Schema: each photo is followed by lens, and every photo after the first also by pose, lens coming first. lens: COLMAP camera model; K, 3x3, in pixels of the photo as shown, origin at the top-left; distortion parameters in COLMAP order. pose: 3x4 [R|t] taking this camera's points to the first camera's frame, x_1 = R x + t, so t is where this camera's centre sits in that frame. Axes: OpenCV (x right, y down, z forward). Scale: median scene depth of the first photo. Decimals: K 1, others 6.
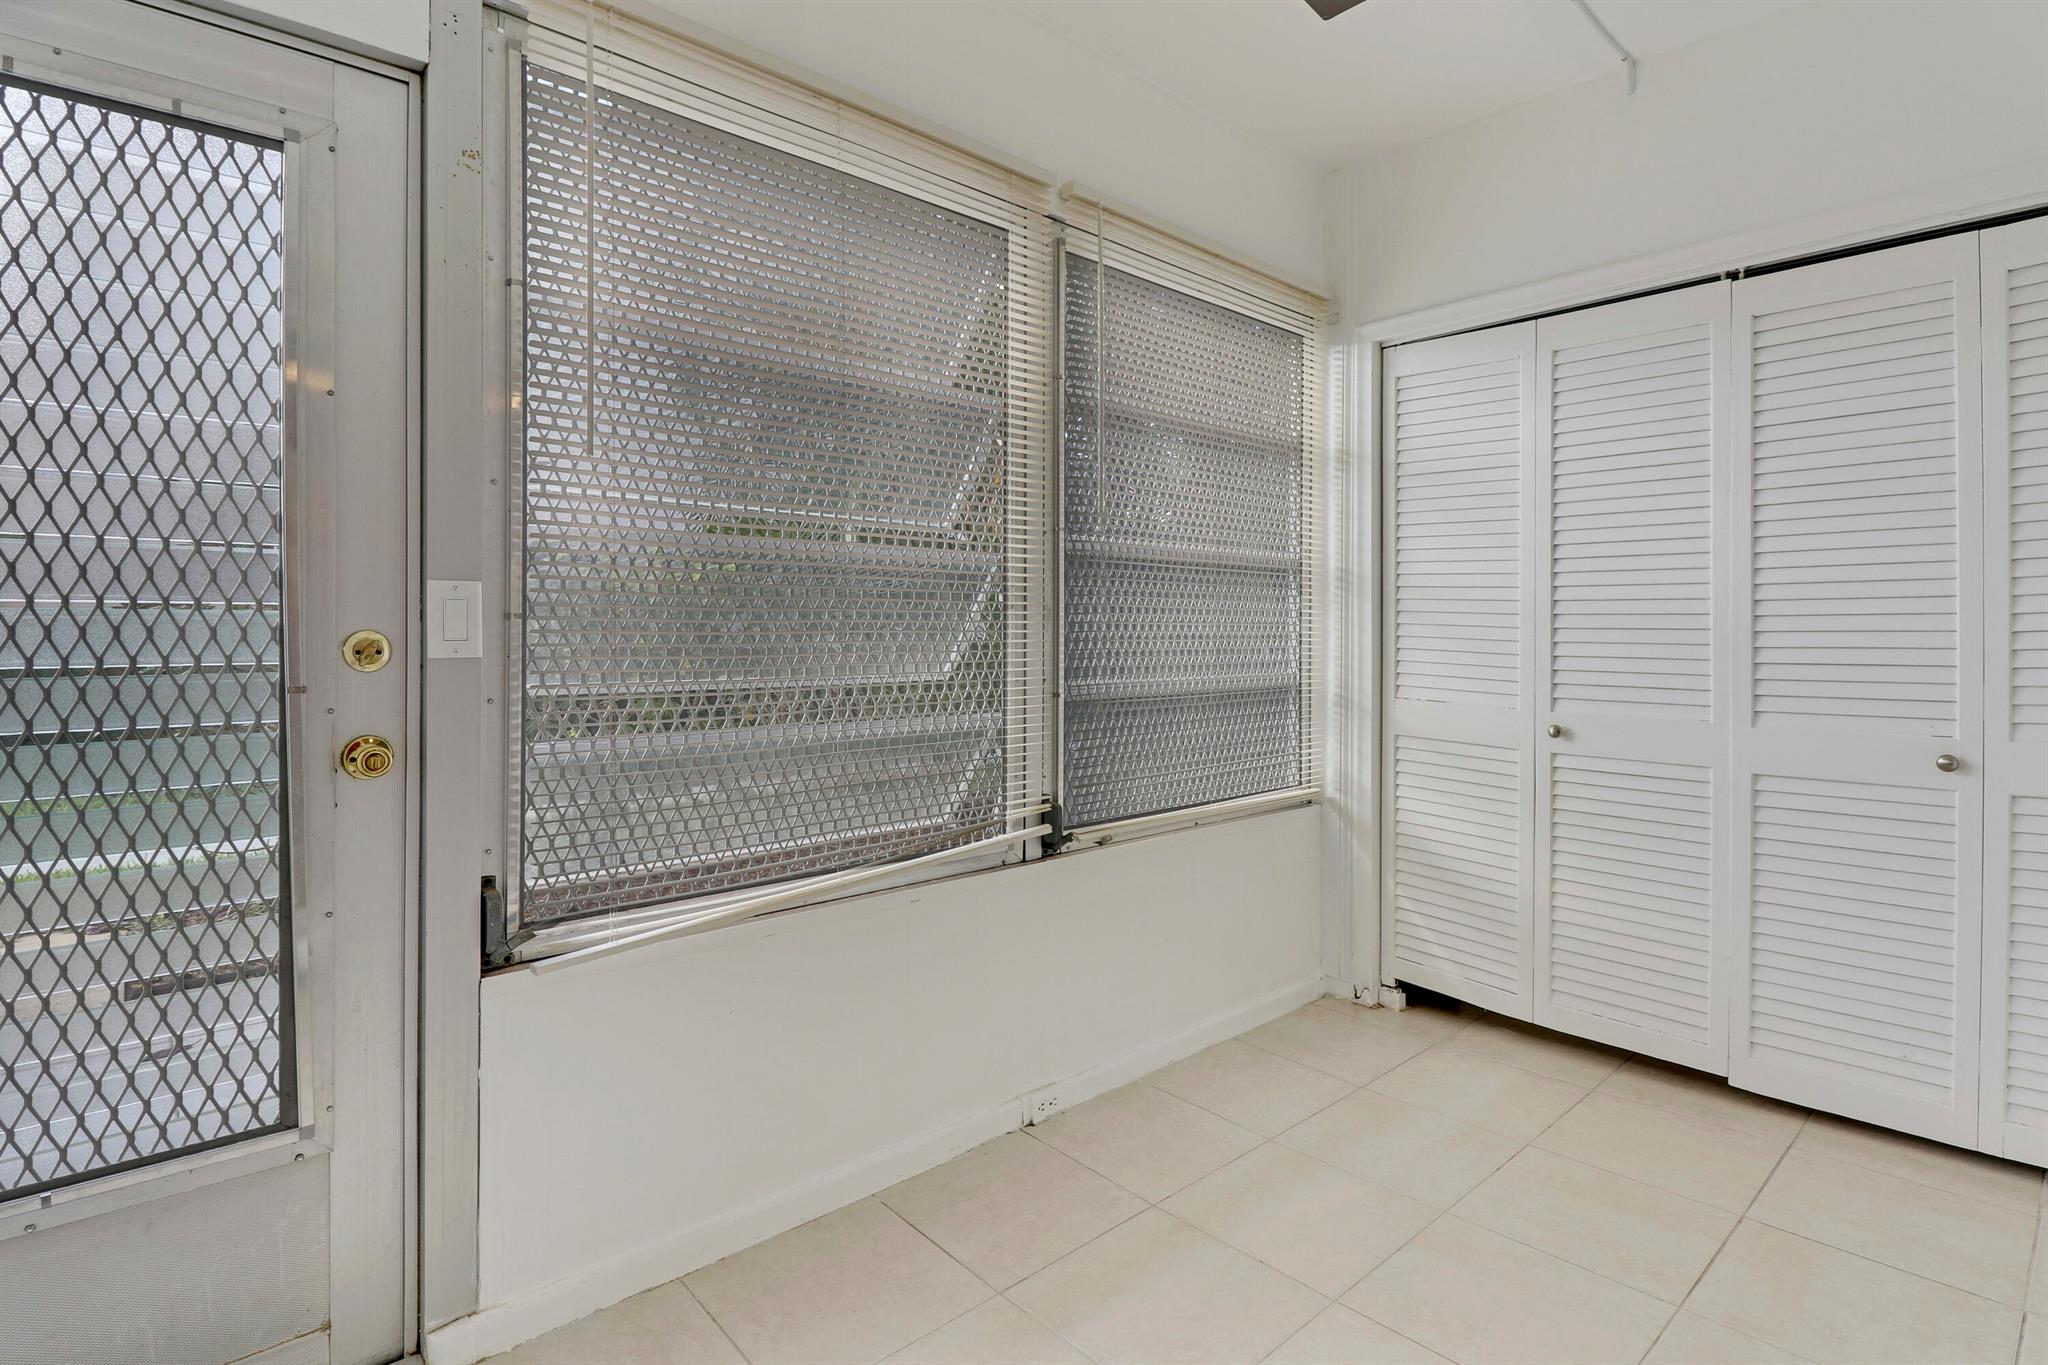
lens RADIAL K [[996.5, 0, 1058.5], [0, 996.5, 624.9], [0, 0, 1]] dist [0.007420, -0.015163]
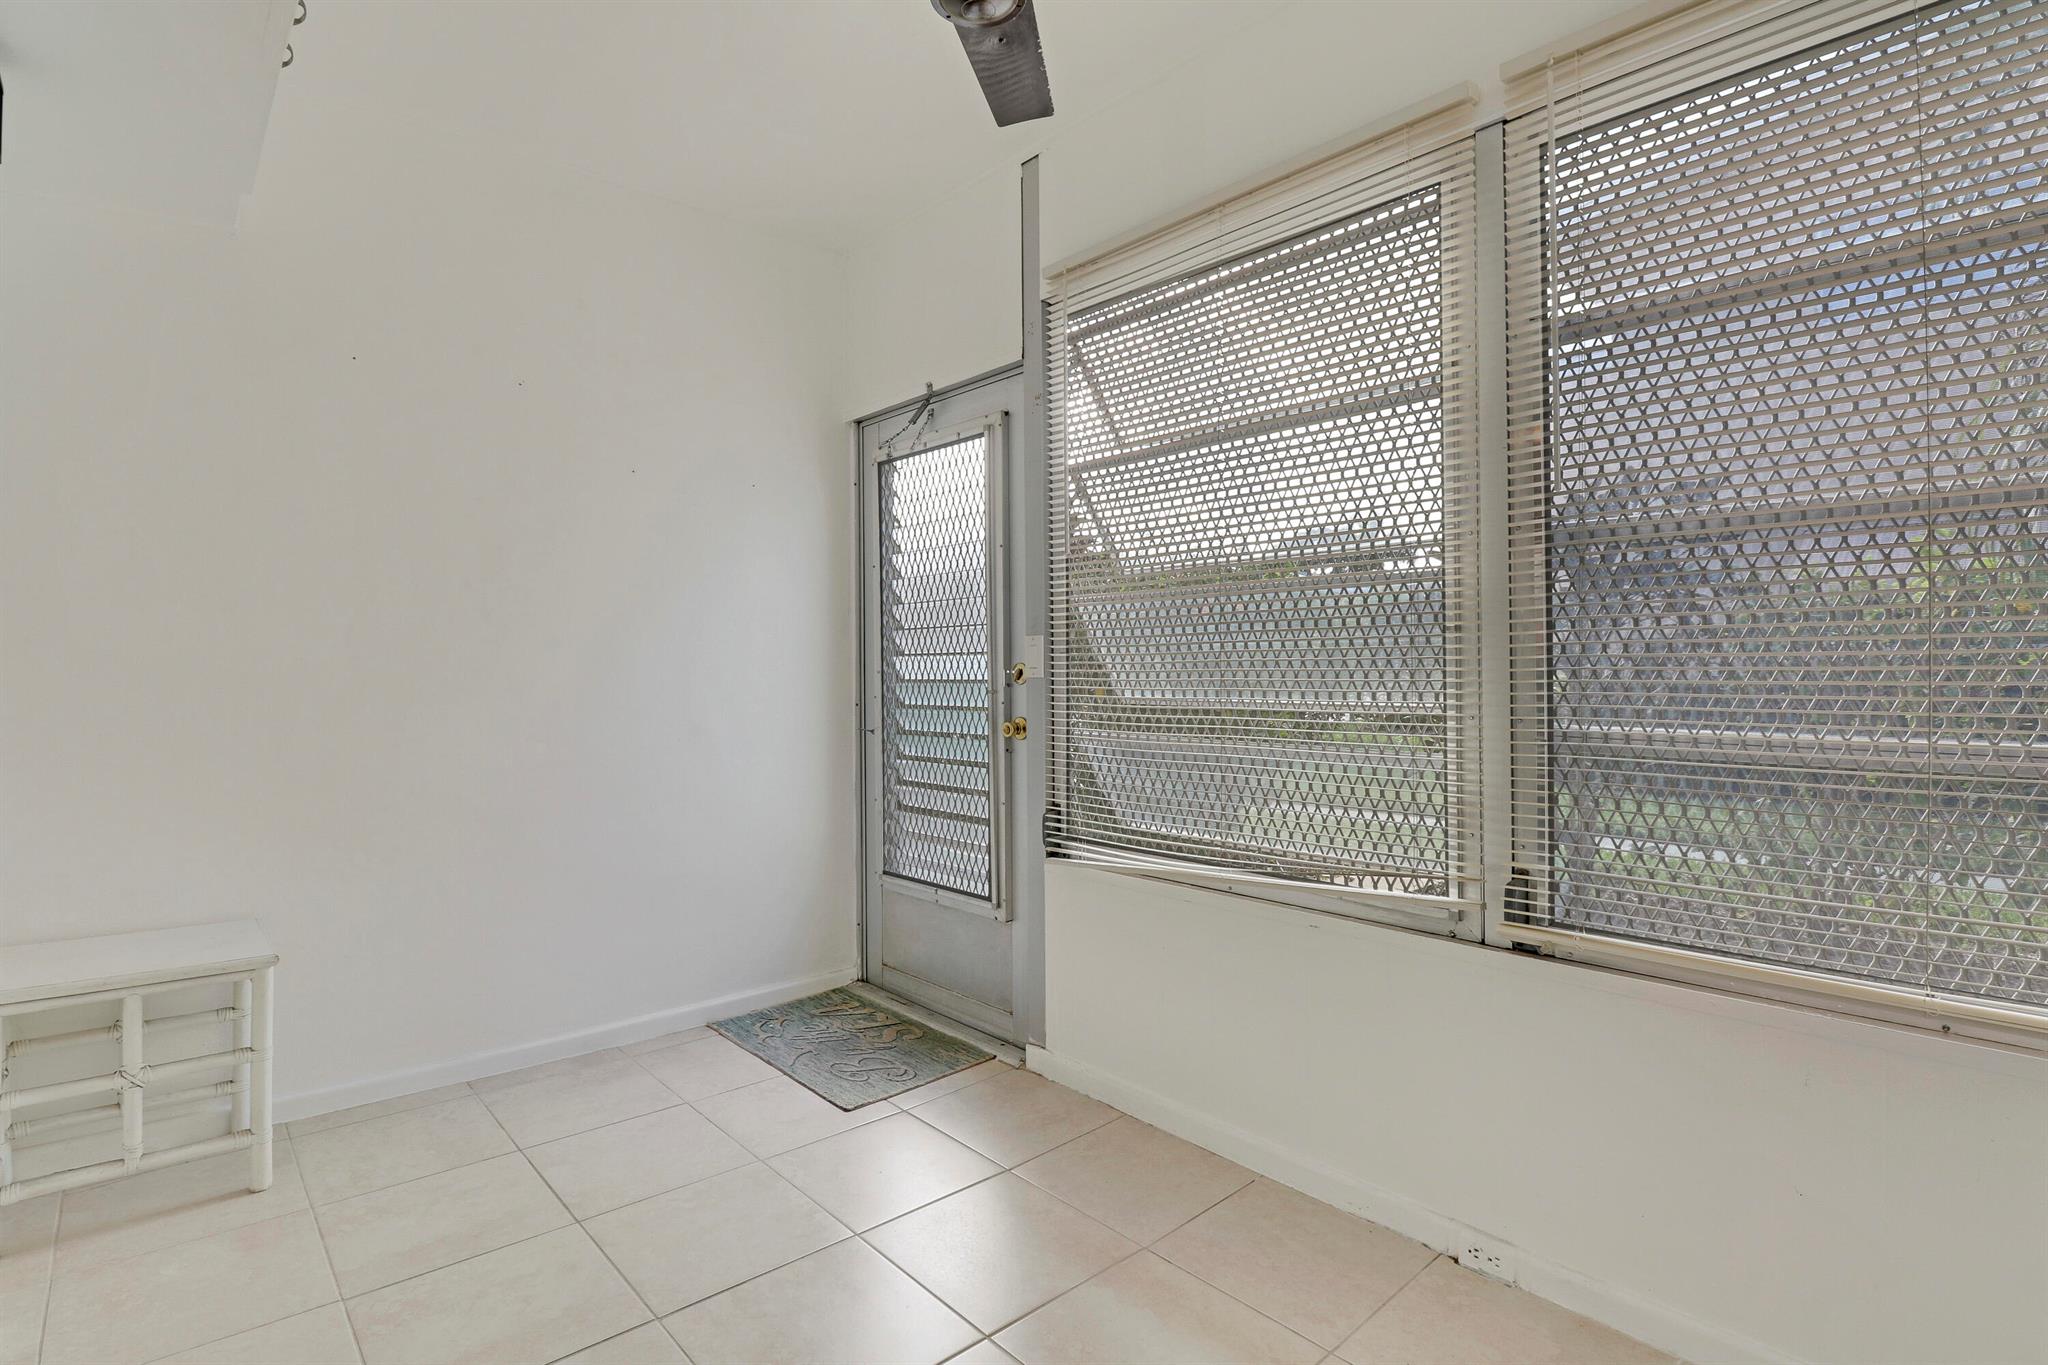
lens RADIAL K [[996.5, 0, 1028.9], [0, 996.5, 673.0], [0, 0, 1]] dist [0.007420, -0.015163]
pose [[-0.008531, -0.007134, -0.999938, 0.854076], [0.003125, 0.999969, -0.007161, 0.027216], [0.999959, -0.003186, -0.008509, 0.708038]]
